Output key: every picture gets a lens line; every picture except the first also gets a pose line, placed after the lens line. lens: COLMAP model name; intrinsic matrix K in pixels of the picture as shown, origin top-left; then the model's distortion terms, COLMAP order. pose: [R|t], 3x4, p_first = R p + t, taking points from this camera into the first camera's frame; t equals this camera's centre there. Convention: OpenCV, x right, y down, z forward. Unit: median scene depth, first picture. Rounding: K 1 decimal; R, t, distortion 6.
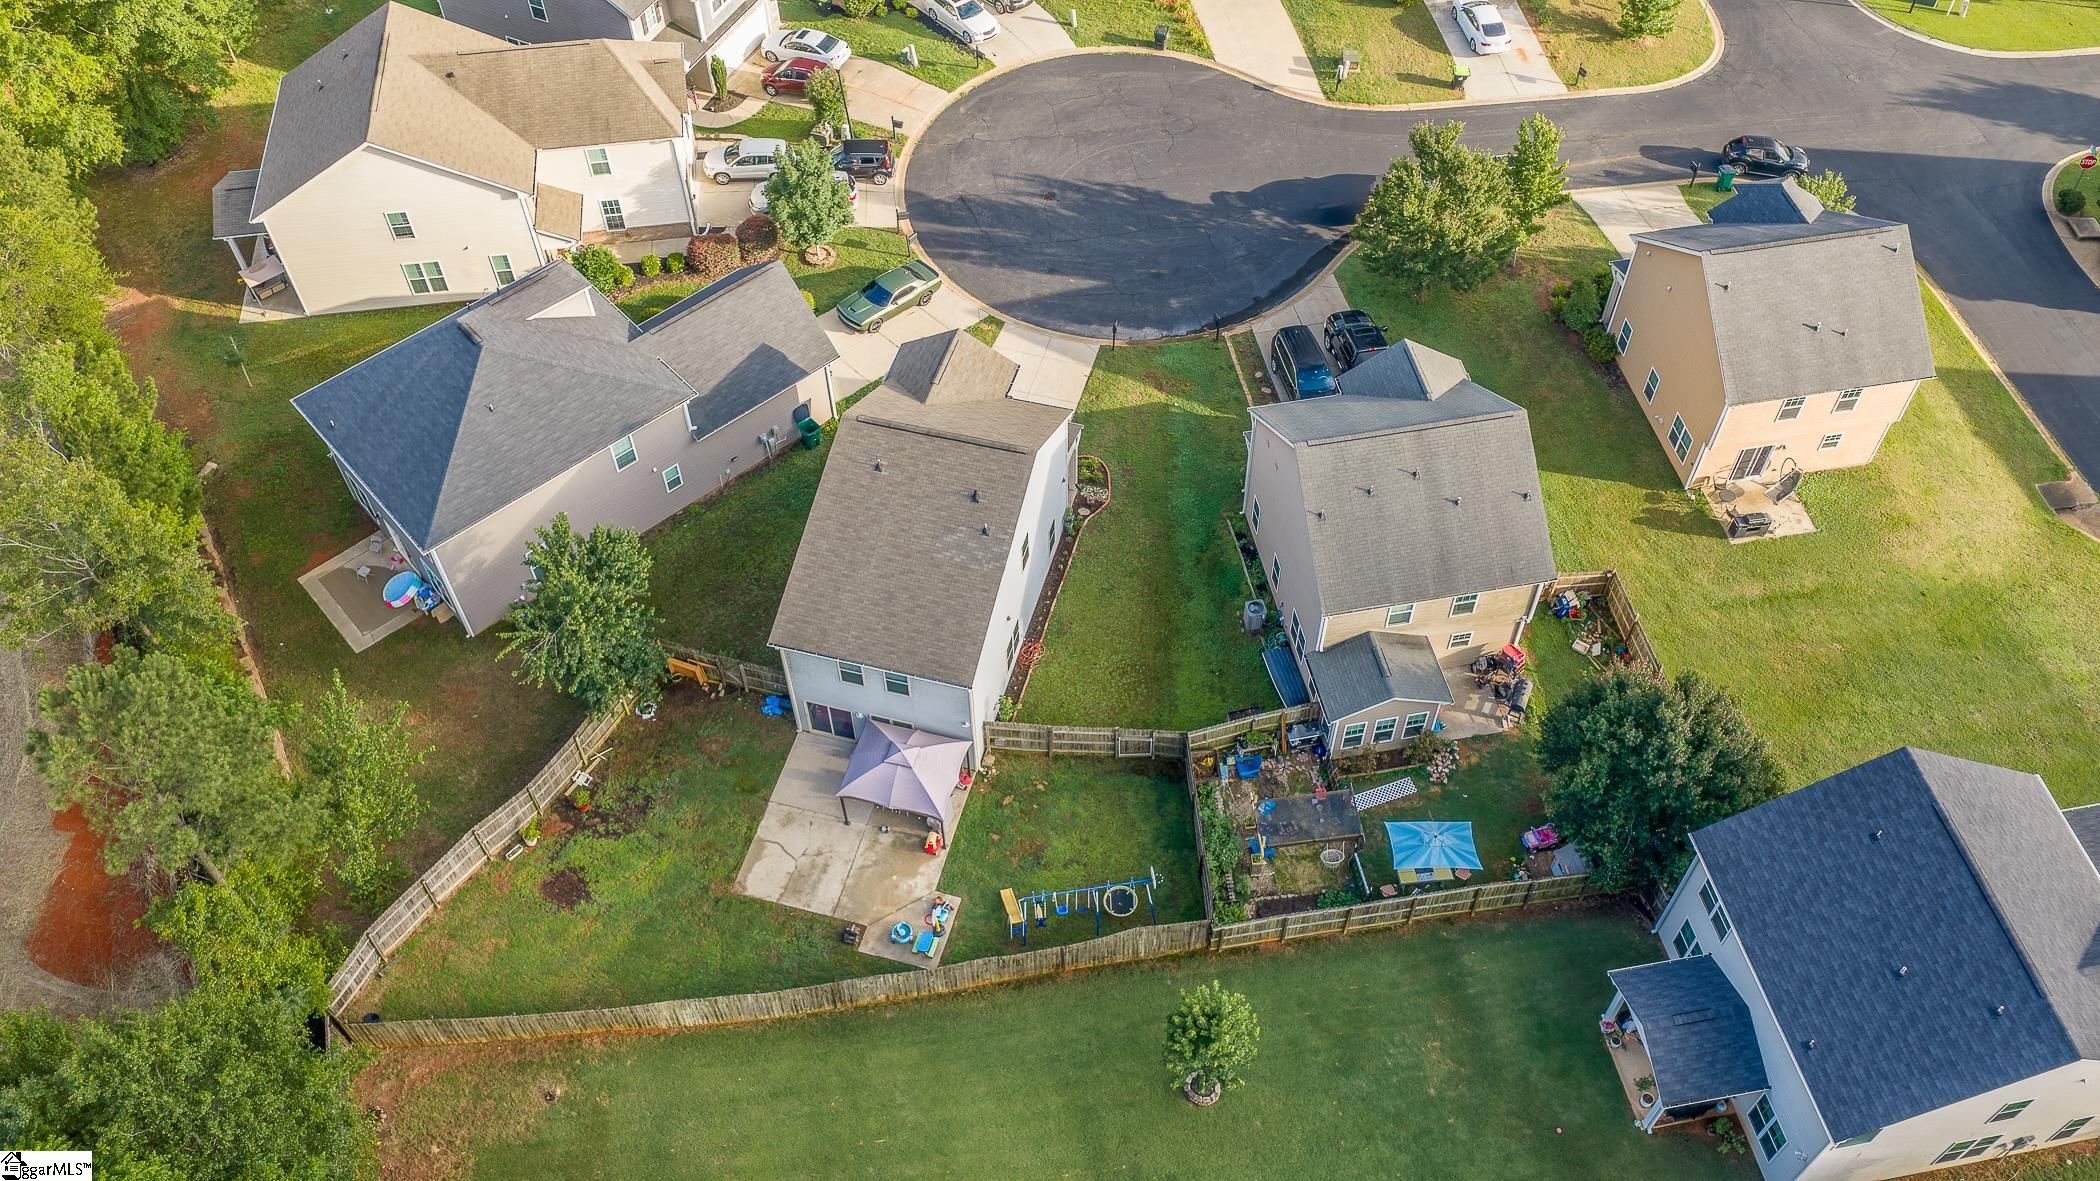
lens RADIAL K [[1730.4, 0, 1052.8], [0, 1730.4, 602.4], [0, 0, 1]] dist [0.018376, -0.035597]
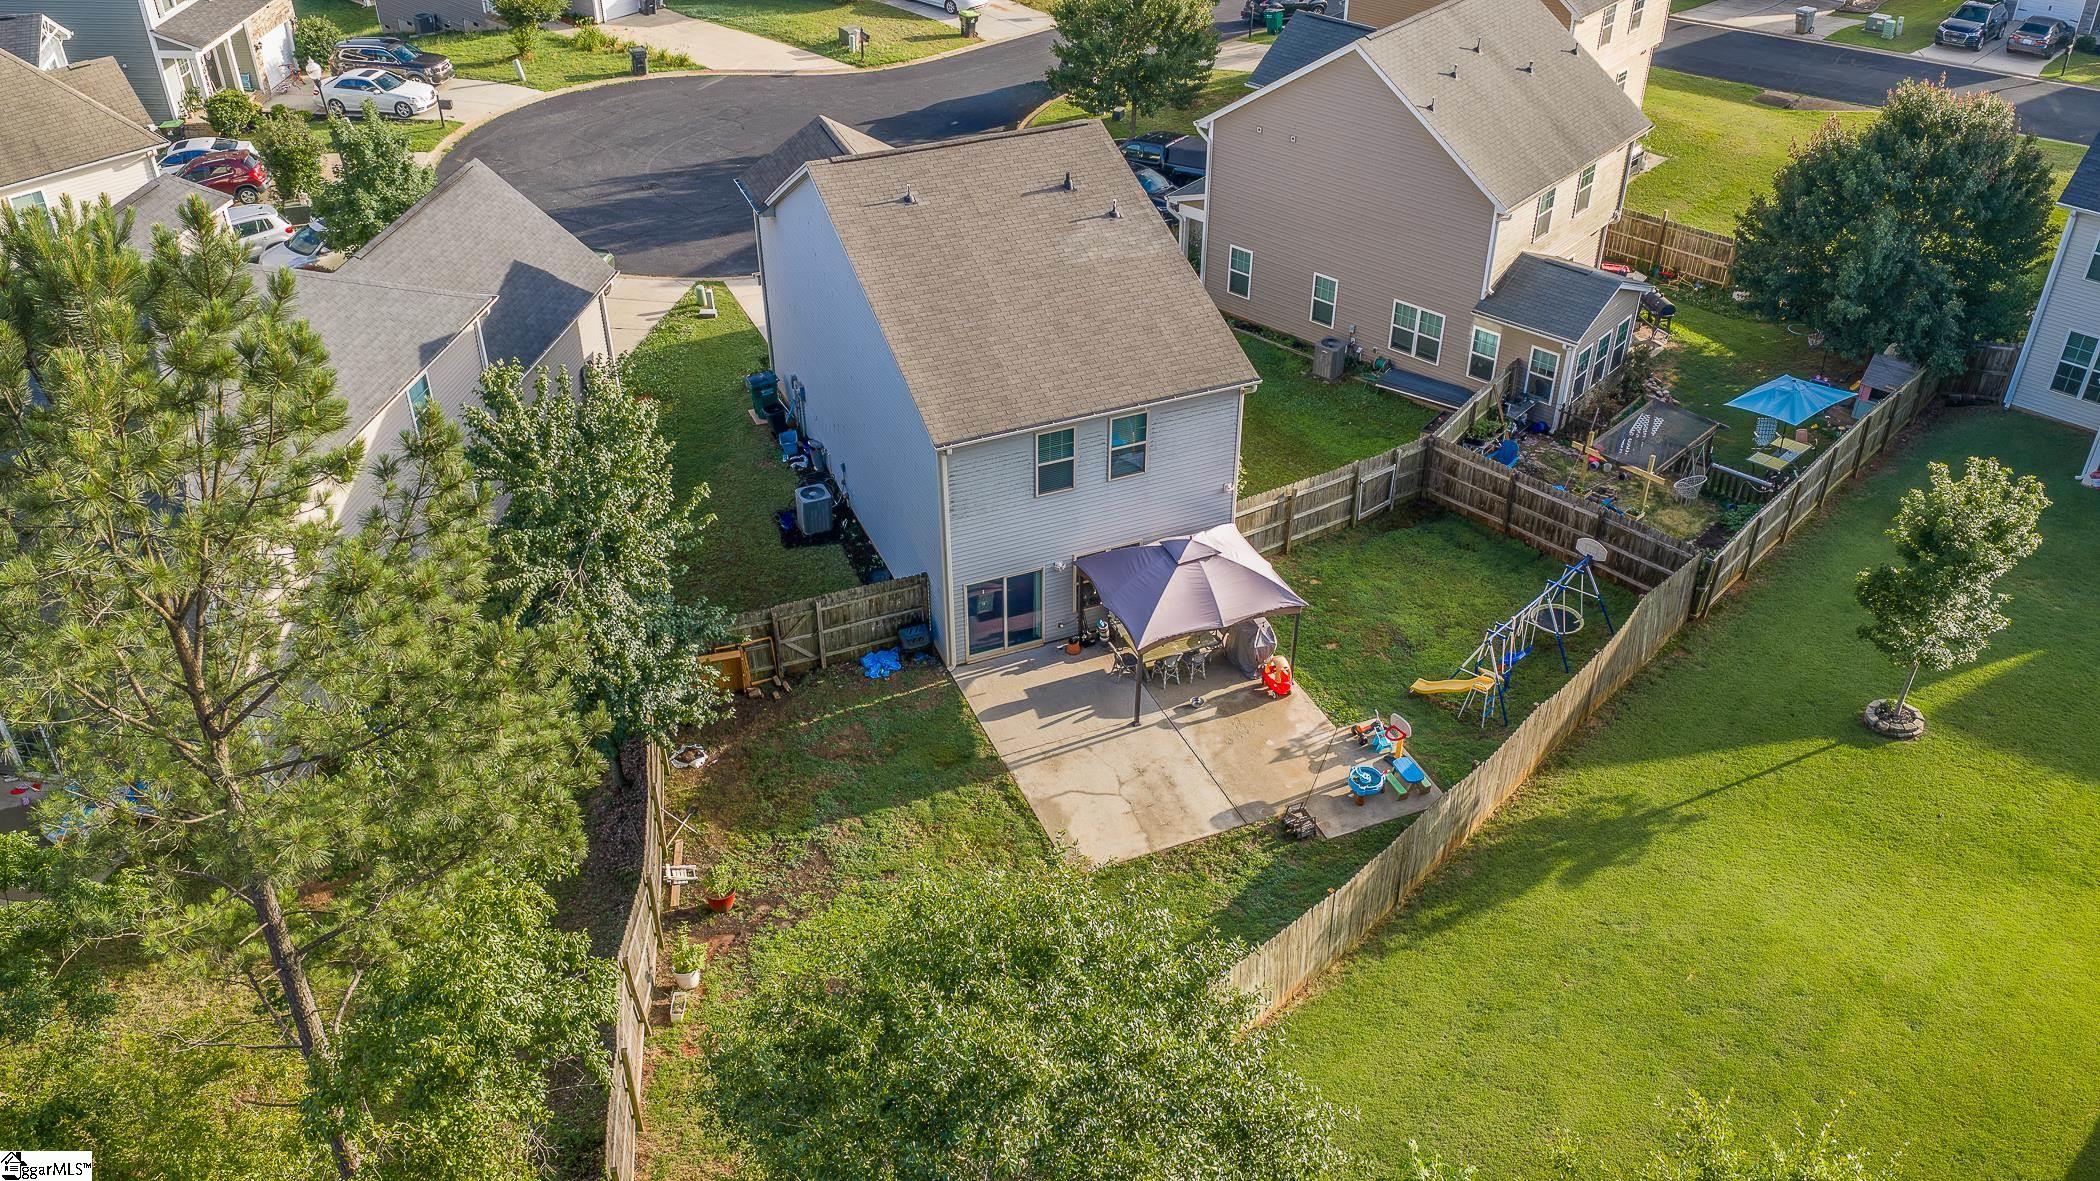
lens RADIAL K [[1730.4, 0, 1047.3], [0, 1730.4, 591.7], [0, 0, 1]] dist [0.018376, -0.035597]
pose [[0.786649, -0.346640, 0.510905, -0.312612], [0.484661, 0.859344, -0.163191, 0.124214], [-0.382475, 0.375989, 0.844005, 0.359673]]
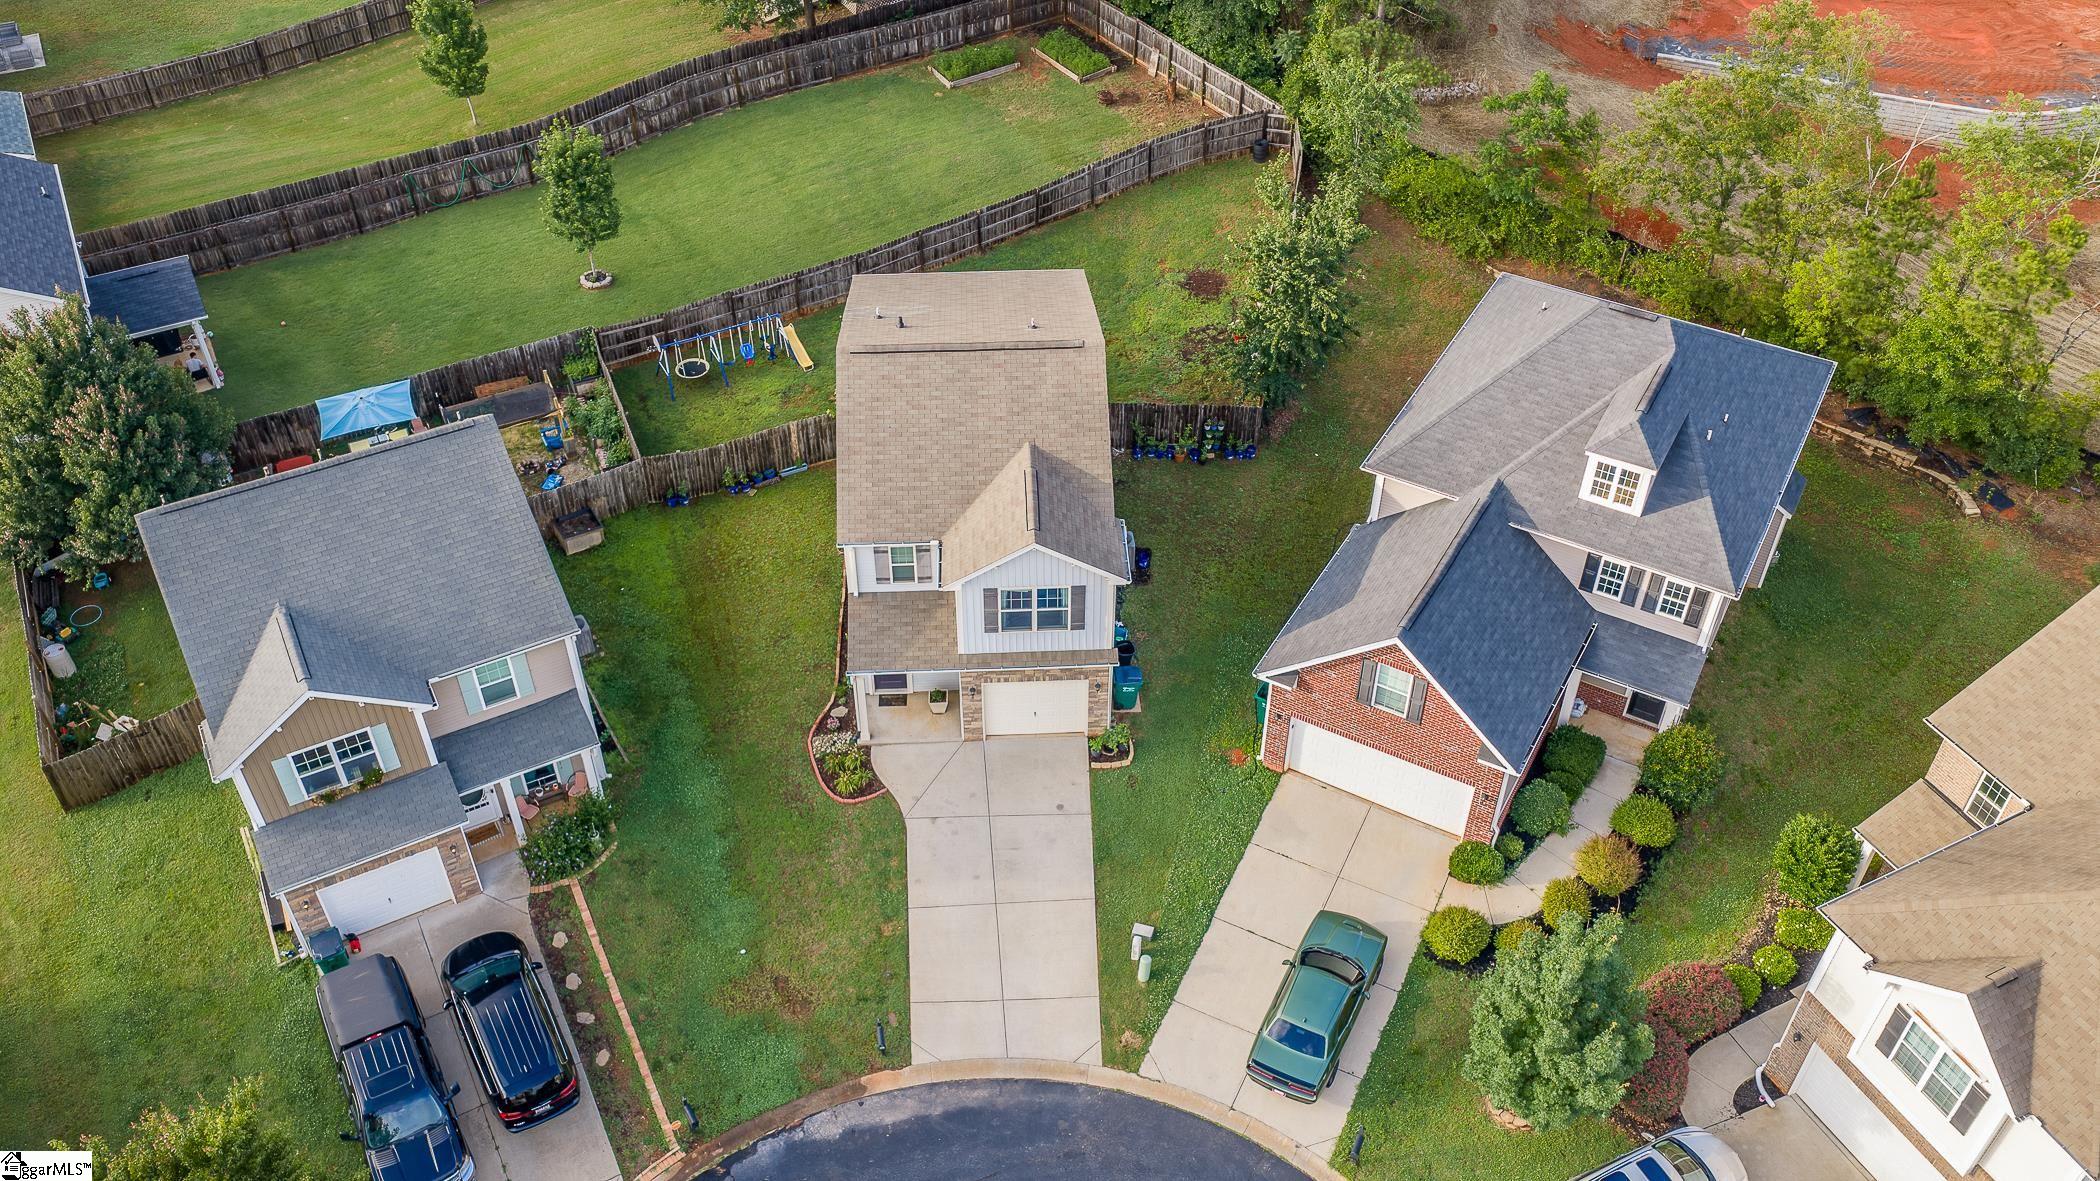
lens RADIAL K [[1730.4, 0, 1048.8], [0, 1730.4, 590.0], [0, 0, 1]] dist [0.018376, -0.035597]
pose [[-0.947590, 0.215392, -0.235963, 0.074969], [-0.251969, -0.049750, 0.966456, -0.609487], [0.196428, 0.975259, 0.101415, 0.746117]]
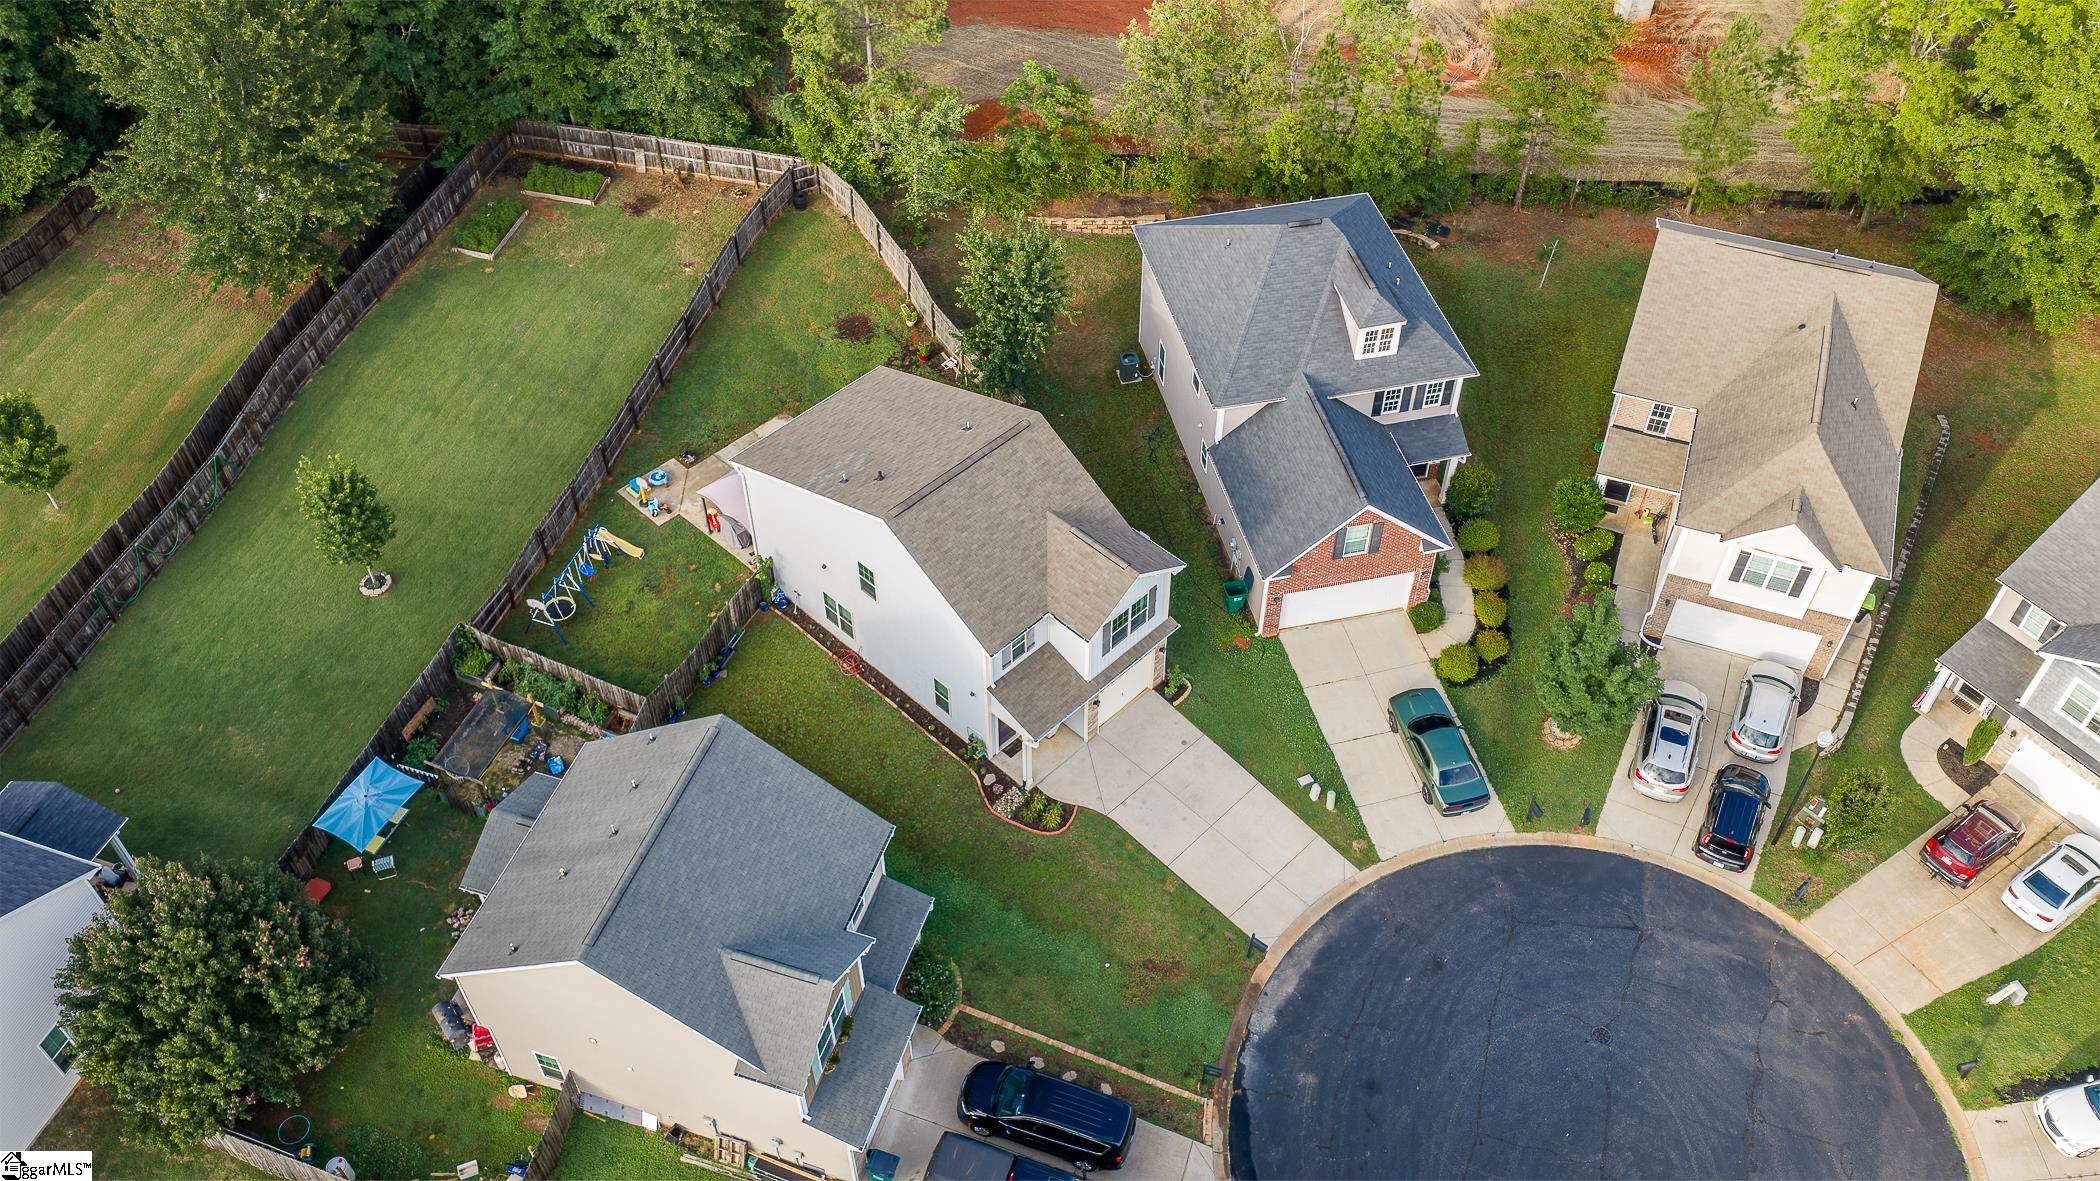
lens RADIAL K [[1730.4, 0, 1046.3], [0, 1730.4, 589.0], [0, 0, 1]] dist [0.018376, -0.035597]
pose [[-0.480591, 0.647925, -0.590953, 0.366417], [-0.695689, 0.128579, 0.706742, -0.562099], [0.533900, 0.750773, 0.388960, 0.512582]]
